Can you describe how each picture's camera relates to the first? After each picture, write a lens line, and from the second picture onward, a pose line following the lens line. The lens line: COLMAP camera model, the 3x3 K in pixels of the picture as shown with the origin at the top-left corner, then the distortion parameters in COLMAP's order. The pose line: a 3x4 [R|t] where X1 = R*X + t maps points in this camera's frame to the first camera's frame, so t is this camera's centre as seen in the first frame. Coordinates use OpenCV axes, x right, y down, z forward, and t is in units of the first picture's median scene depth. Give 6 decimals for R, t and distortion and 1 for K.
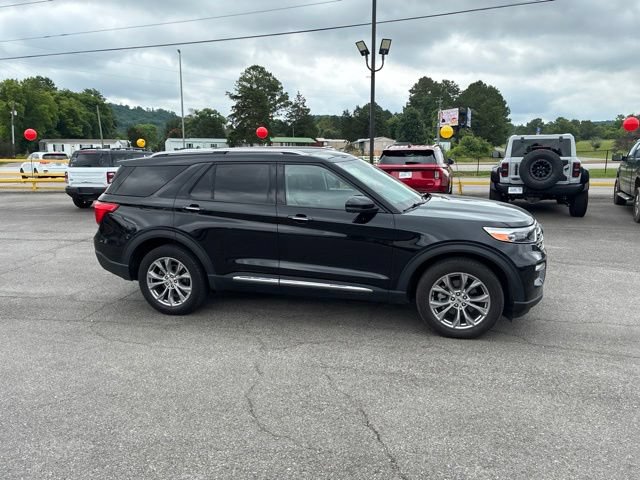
lens RADIAL K [[488.6, 0, 328.9], [0, 488.6, 230.5], [0, 0, 1]] dist [0.046036, -0.058743]
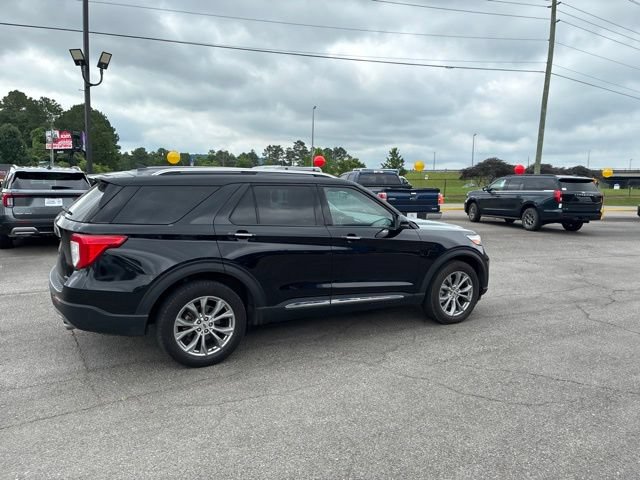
lens RADIAL K [[487.4, 0, 330.7], [0, 487.4, 231.9], [0, 0, 1]] dist [0.048236, -0.061953]
pose [[0.711927, -0.048264, 0.700593, -0.349863], [0.085095, 0.996213, -0.017842, -0.009551], [-0.697079, 0.072319, 0.713338, 0.120844]]
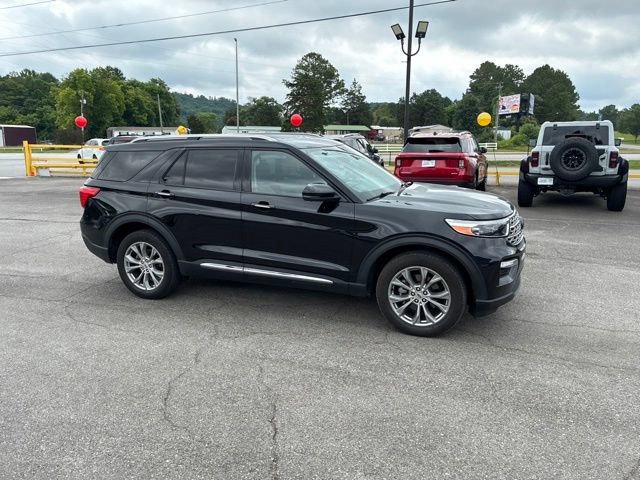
lens RADIAL K [[488.6, 0, 329.5], [0, 488.6, 232.4], [0, 0, 1]] dist [0.046036, -0.058743]
pose [[0.993274, 0.025565, -0.112929, 0.079911], [-0.022455, 0.999335, 0.028730, -0.001576], [0.113588, -0.026001, 0.993188, 0.016571]]
